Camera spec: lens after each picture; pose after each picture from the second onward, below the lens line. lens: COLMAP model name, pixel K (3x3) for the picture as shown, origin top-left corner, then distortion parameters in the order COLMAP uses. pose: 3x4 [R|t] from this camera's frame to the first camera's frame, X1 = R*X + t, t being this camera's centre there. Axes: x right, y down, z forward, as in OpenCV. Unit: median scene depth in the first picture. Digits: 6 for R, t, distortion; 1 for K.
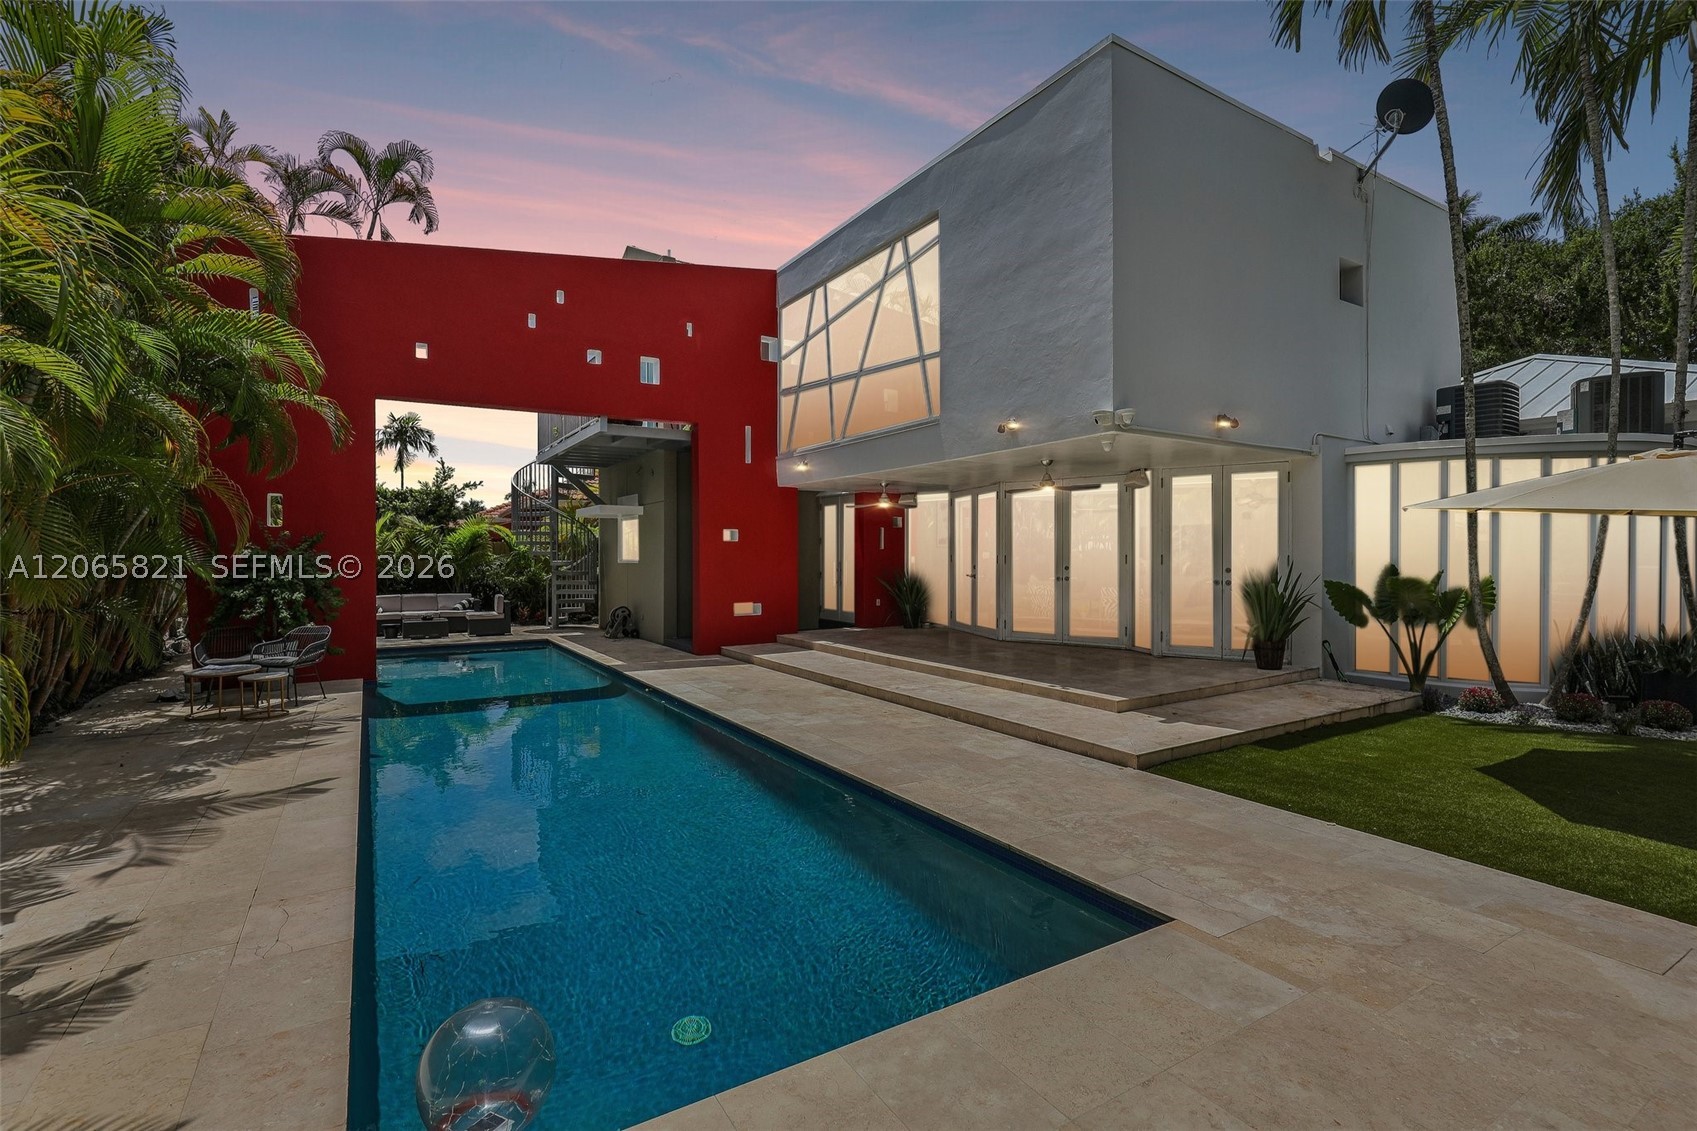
lens RADIAL K [[771.6, 0, 843.2], [0, 771.6, 562.7], [0, 0, 1]] dist [0.001546, 0.000089]
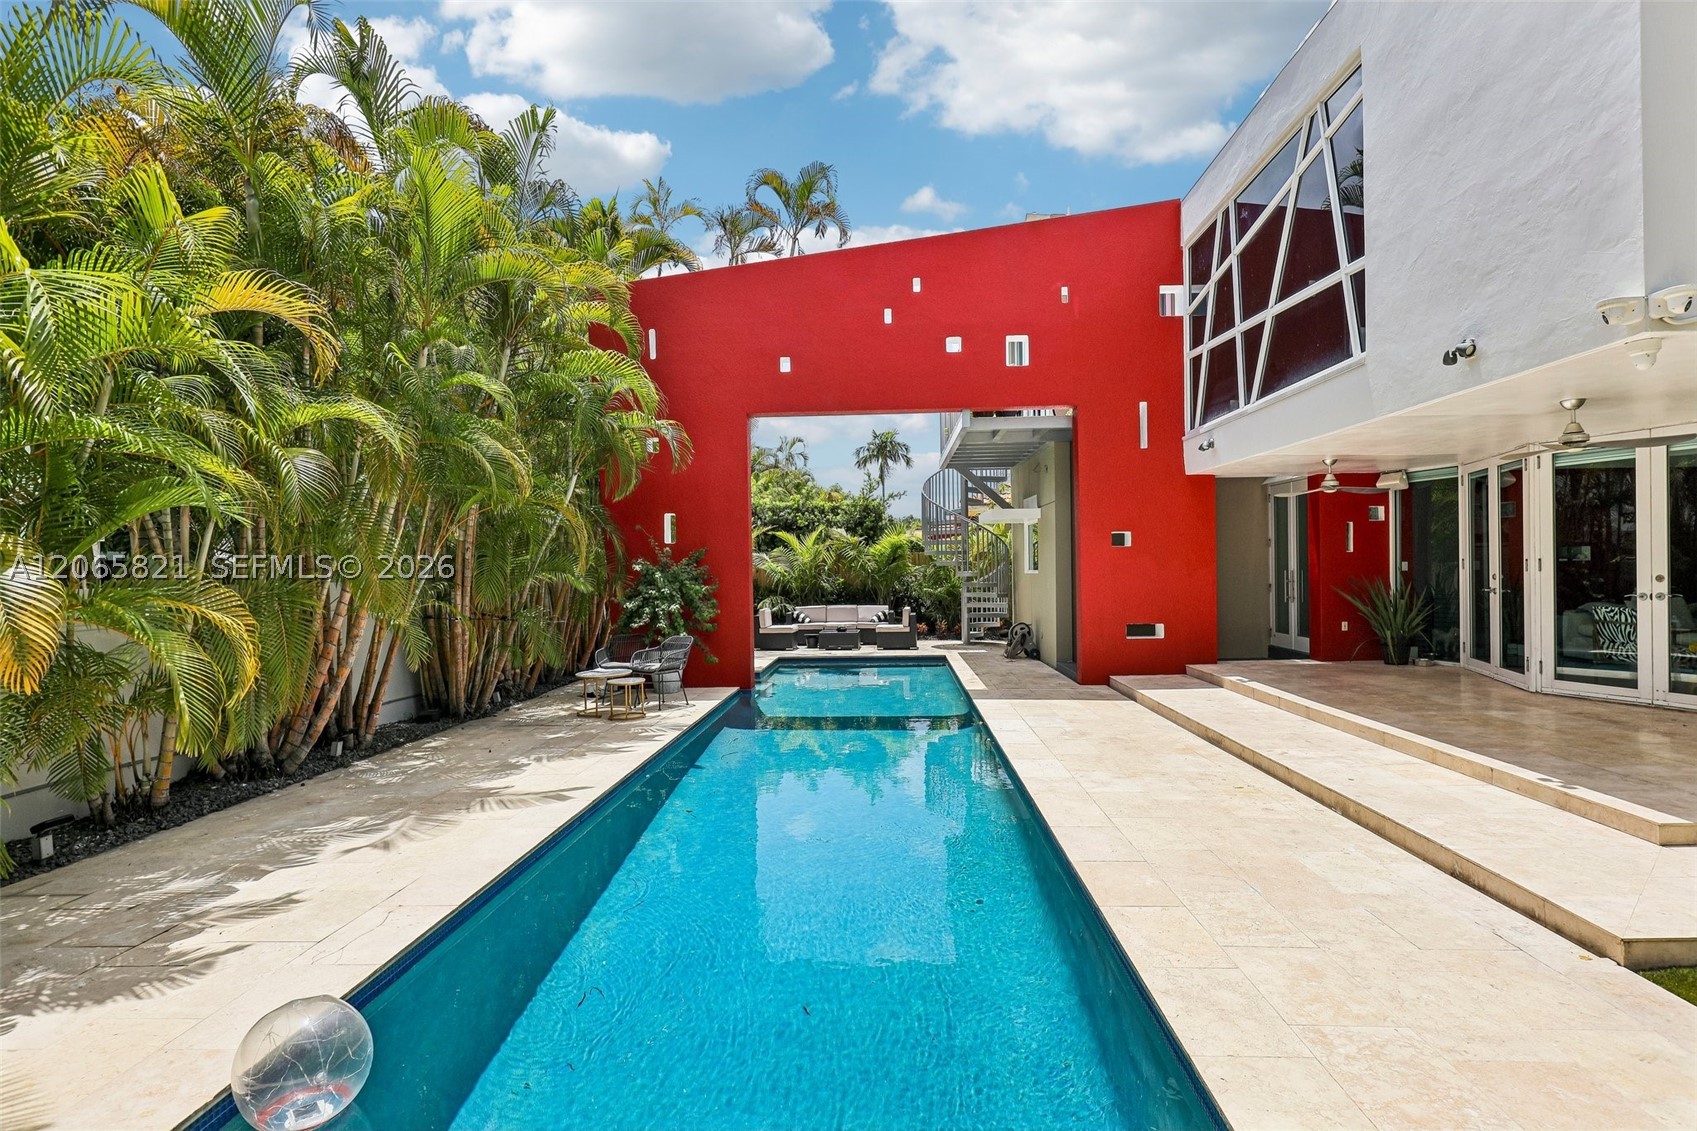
lens RADIAL K [[857.3, 0, 846.5], [0, 857.3, 569.8], [0, 0, 1]] dist [0.004701, -0.001309]
pose [[0.840280, -0.009452, -0.542070, 0.102307], [0.008190, 0.999955, -0.004741, -0.001255], [0.542091, -0.000456, 0.840320, 0.089251]]
